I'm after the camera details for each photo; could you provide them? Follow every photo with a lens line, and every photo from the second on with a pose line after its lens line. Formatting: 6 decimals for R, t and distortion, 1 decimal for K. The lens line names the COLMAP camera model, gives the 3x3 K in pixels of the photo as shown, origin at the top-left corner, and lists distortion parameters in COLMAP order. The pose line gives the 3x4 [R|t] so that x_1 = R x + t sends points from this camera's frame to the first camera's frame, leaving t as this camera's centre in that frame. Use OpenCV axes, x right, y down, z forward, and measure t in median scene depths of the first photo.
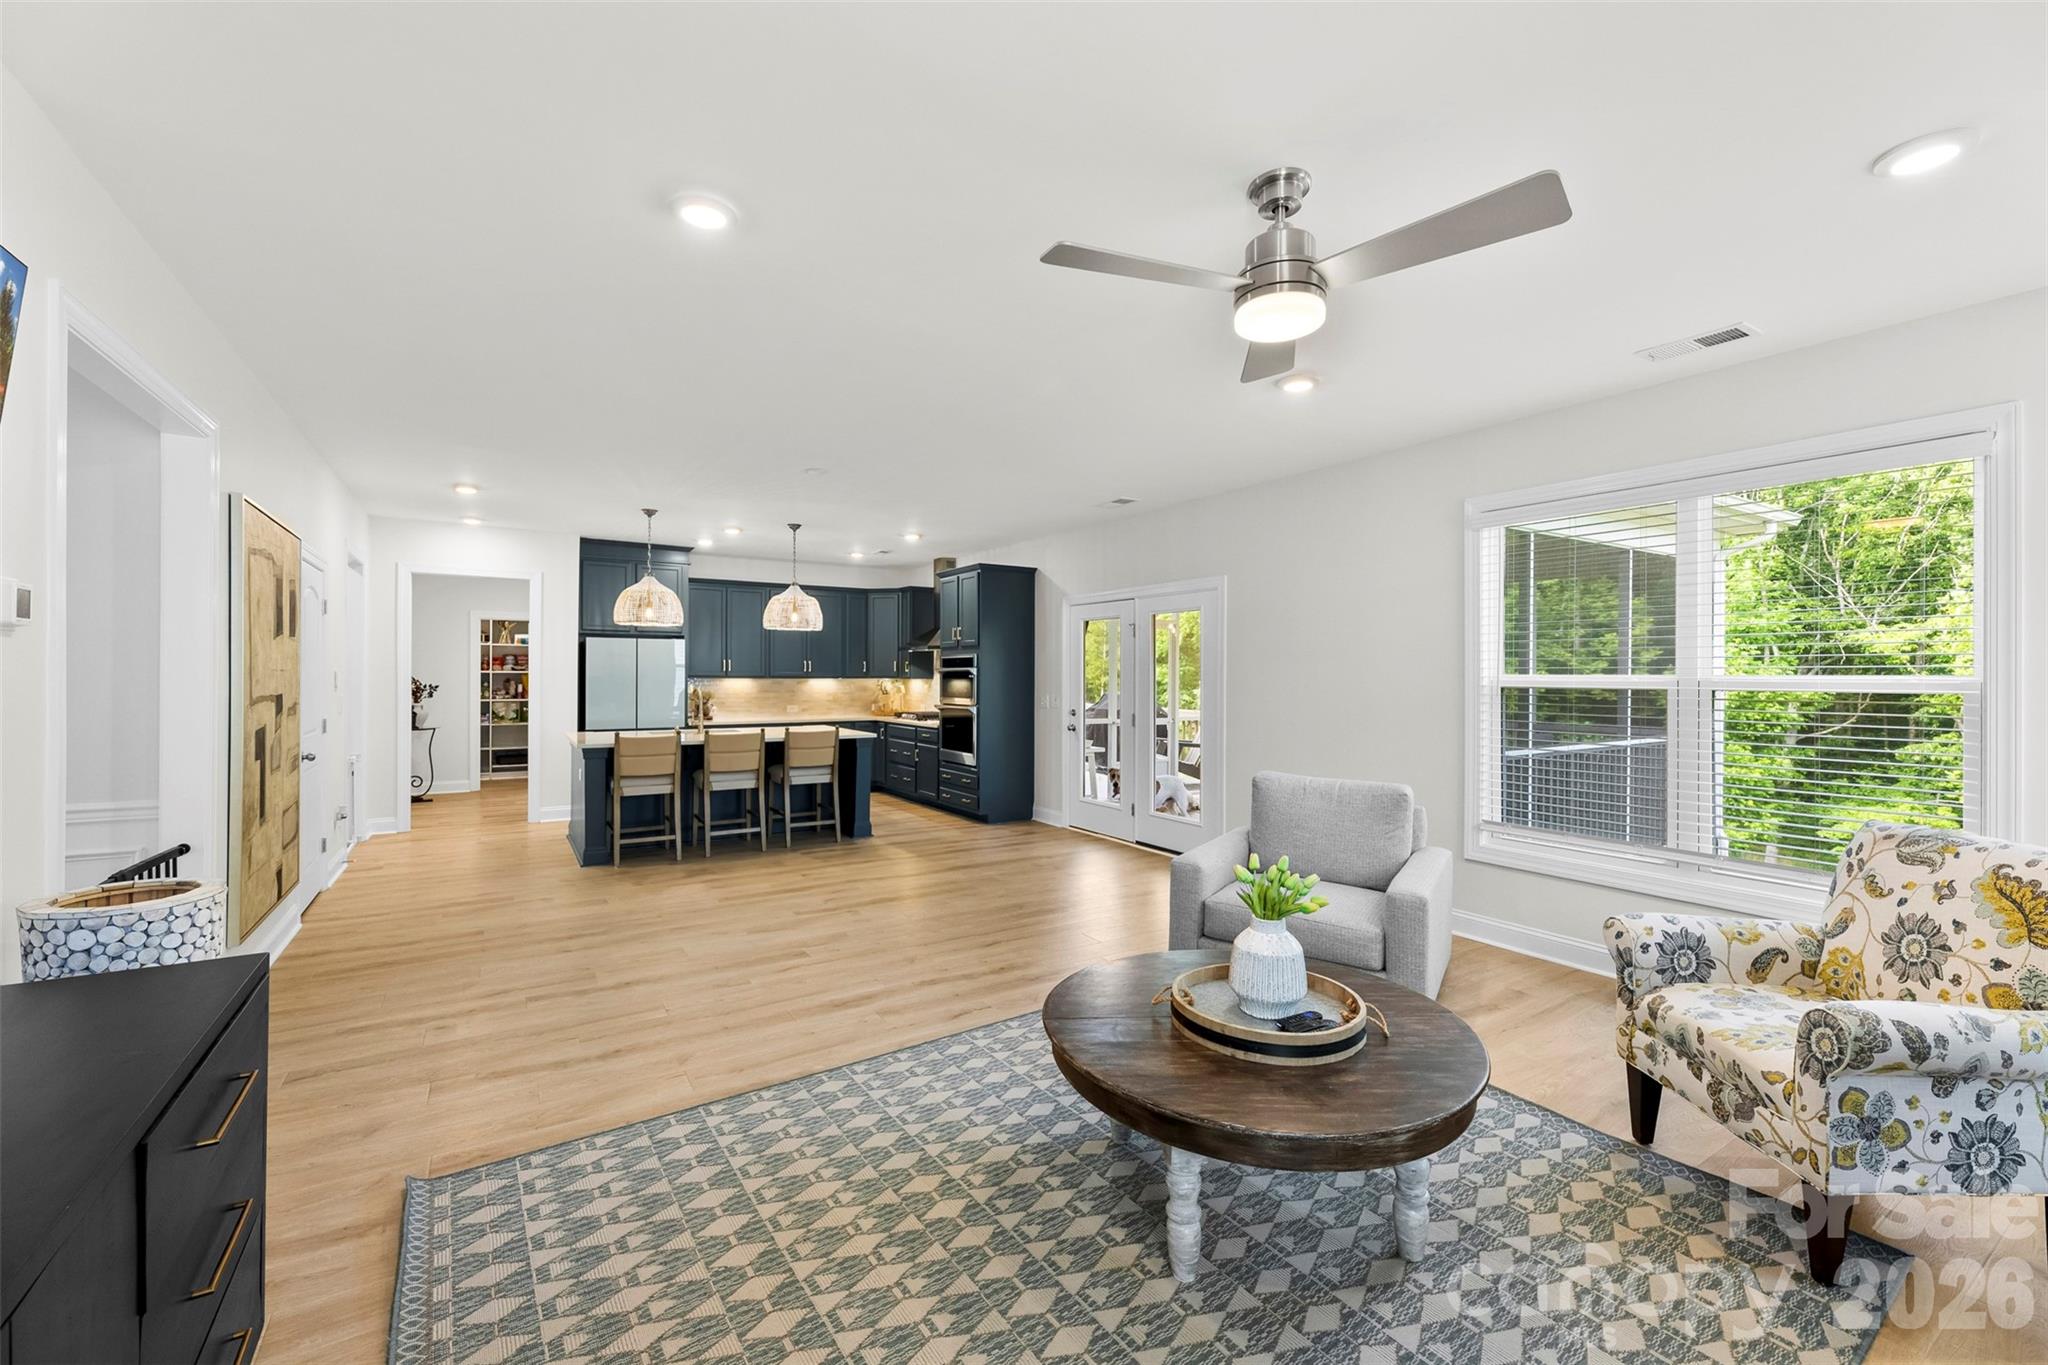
lens RADIAL K [[815.3, 0, 1024.0], [0, 815.3, 682.5], [0, 0, 1]] dist [0.010995, 0.000020]
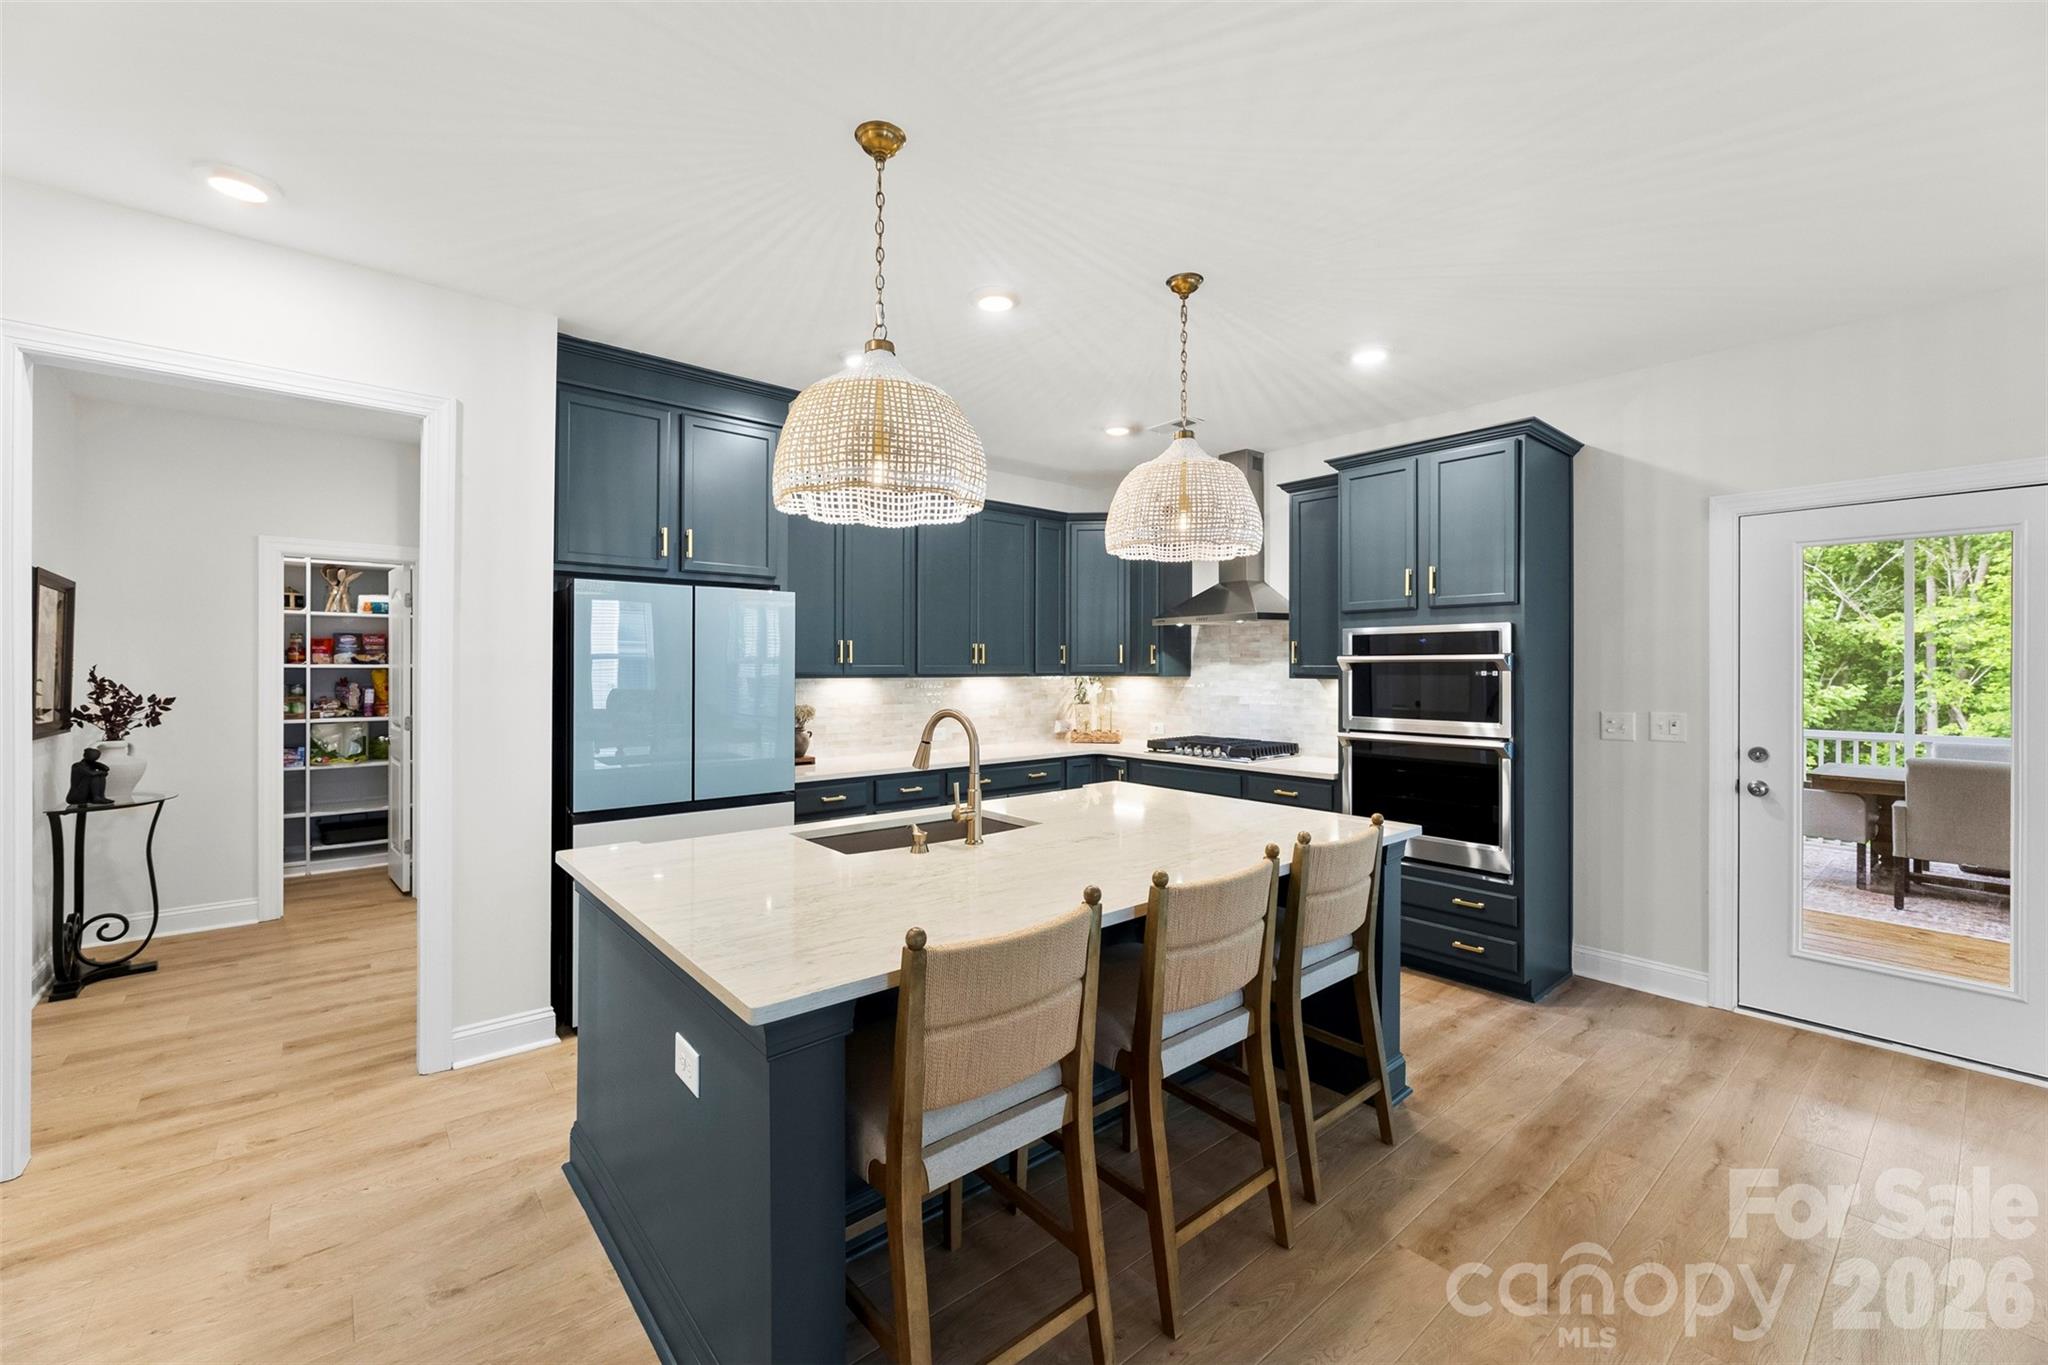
lens RADIAL K [[835.3, 0, 1048.4], [0, 835.3, 673.8], [0, 0, 1]] dist [0.013954, -0.000140]
pose [[0.989899, -0.004023, 0.141718, -0.275029], [0.004290, 0.999990, -0.001582, -0.005422], [-0.141711, 0.002174, 0.989906, 0.423980]]
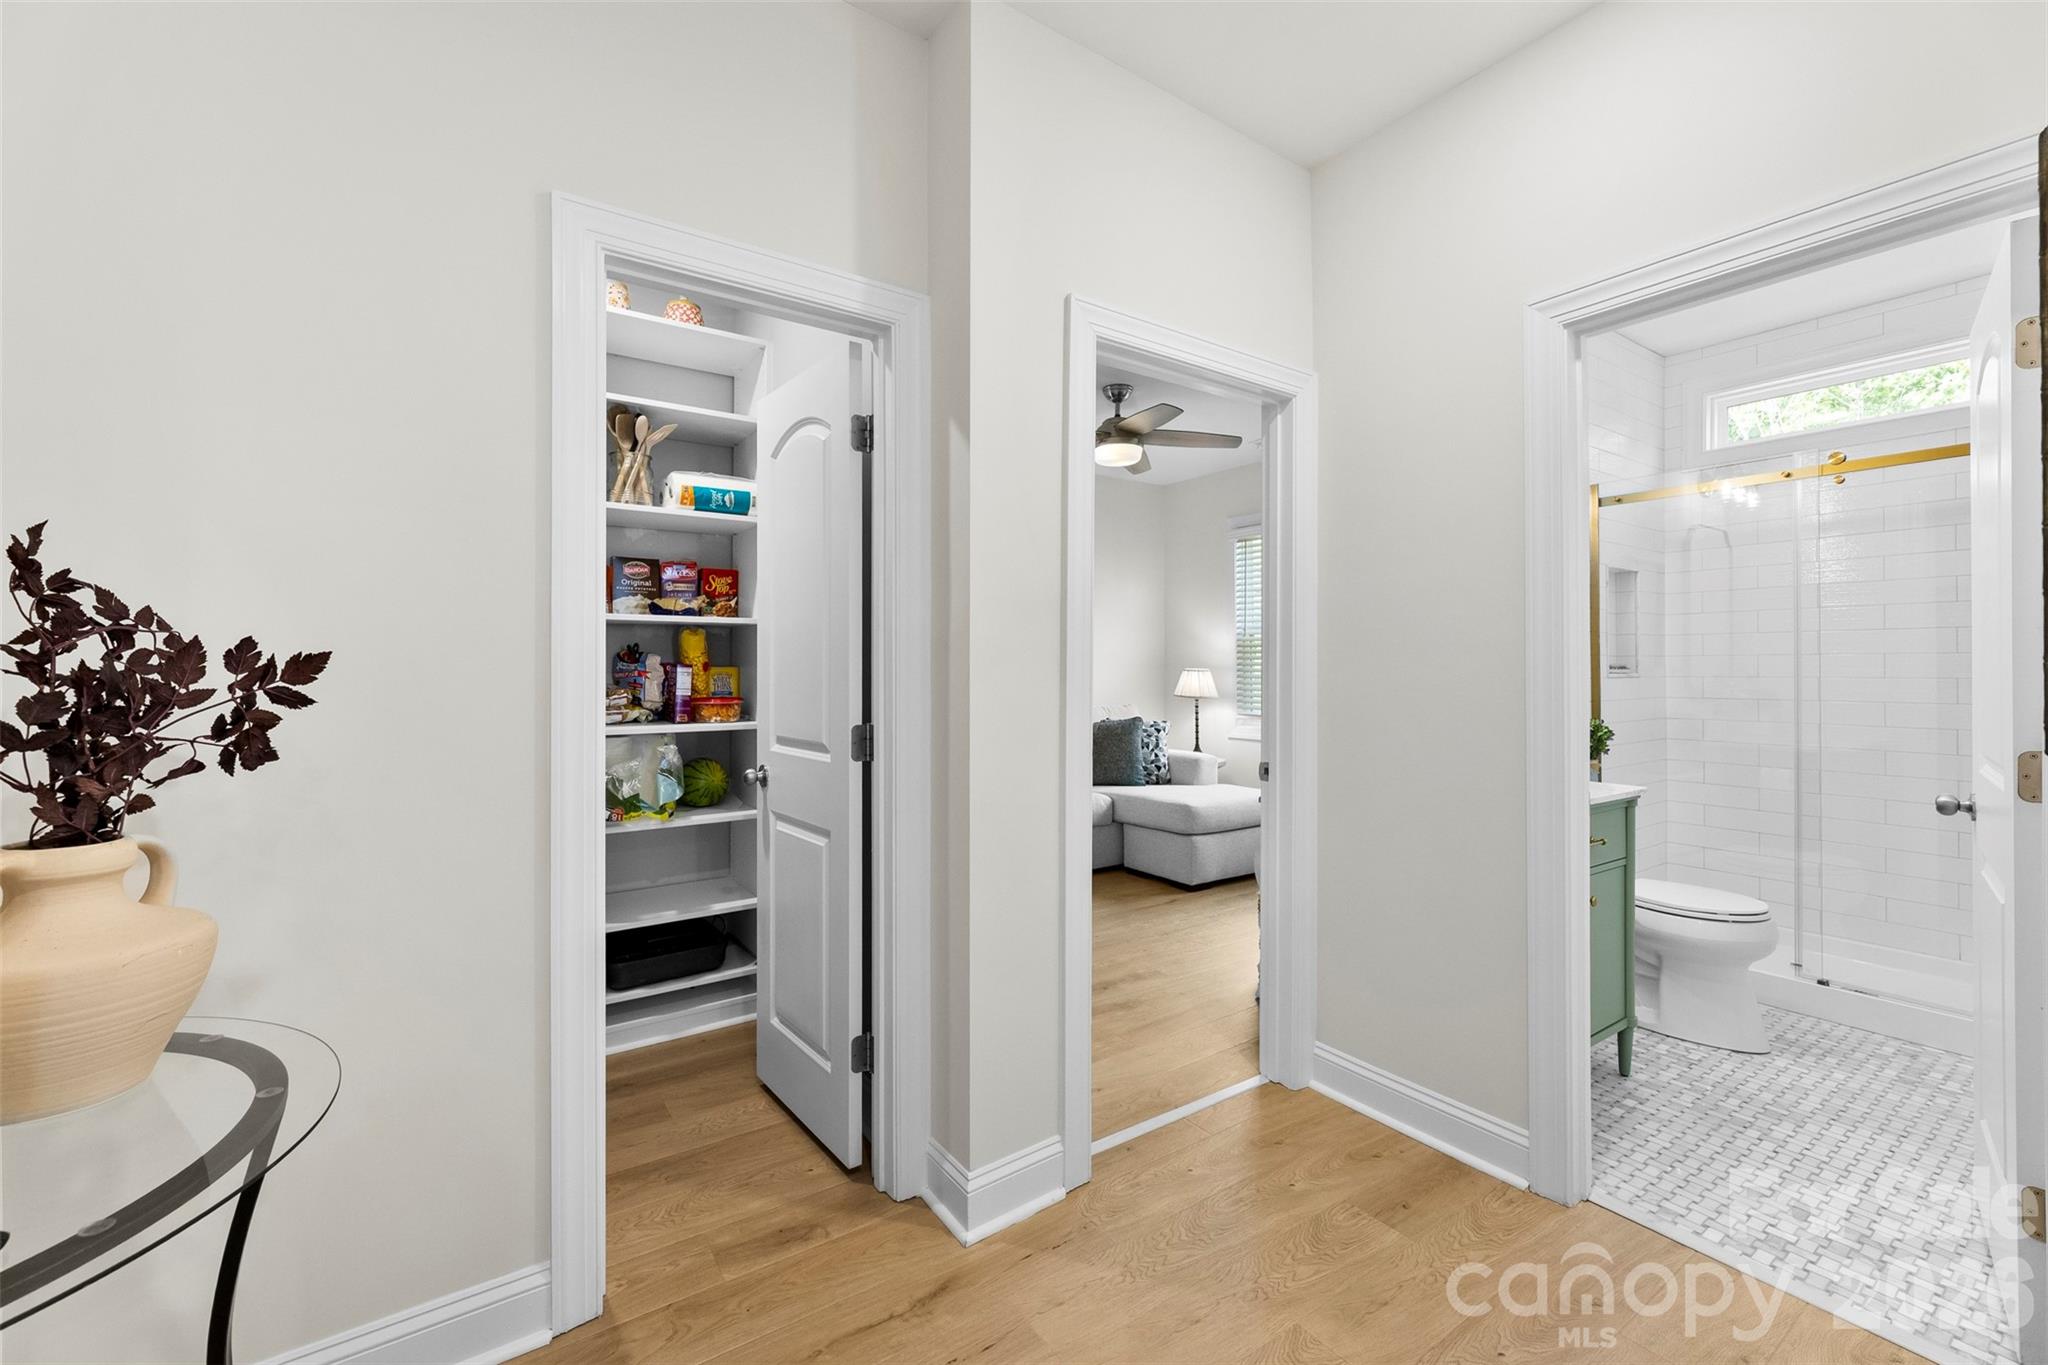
lens RADIAL K [[801.0, 0, 1024.0], [0, 801.0, 682.5], [0, 0, 1]] dist [0.002152, 0.000222]
pose [[0.998410, -0.002038, 0.056330, -0.558000], [0.001901, 0.999995, 0.002478, 0.006985], [-0.056335, -0.002367, 0.998409, 0.789950]]
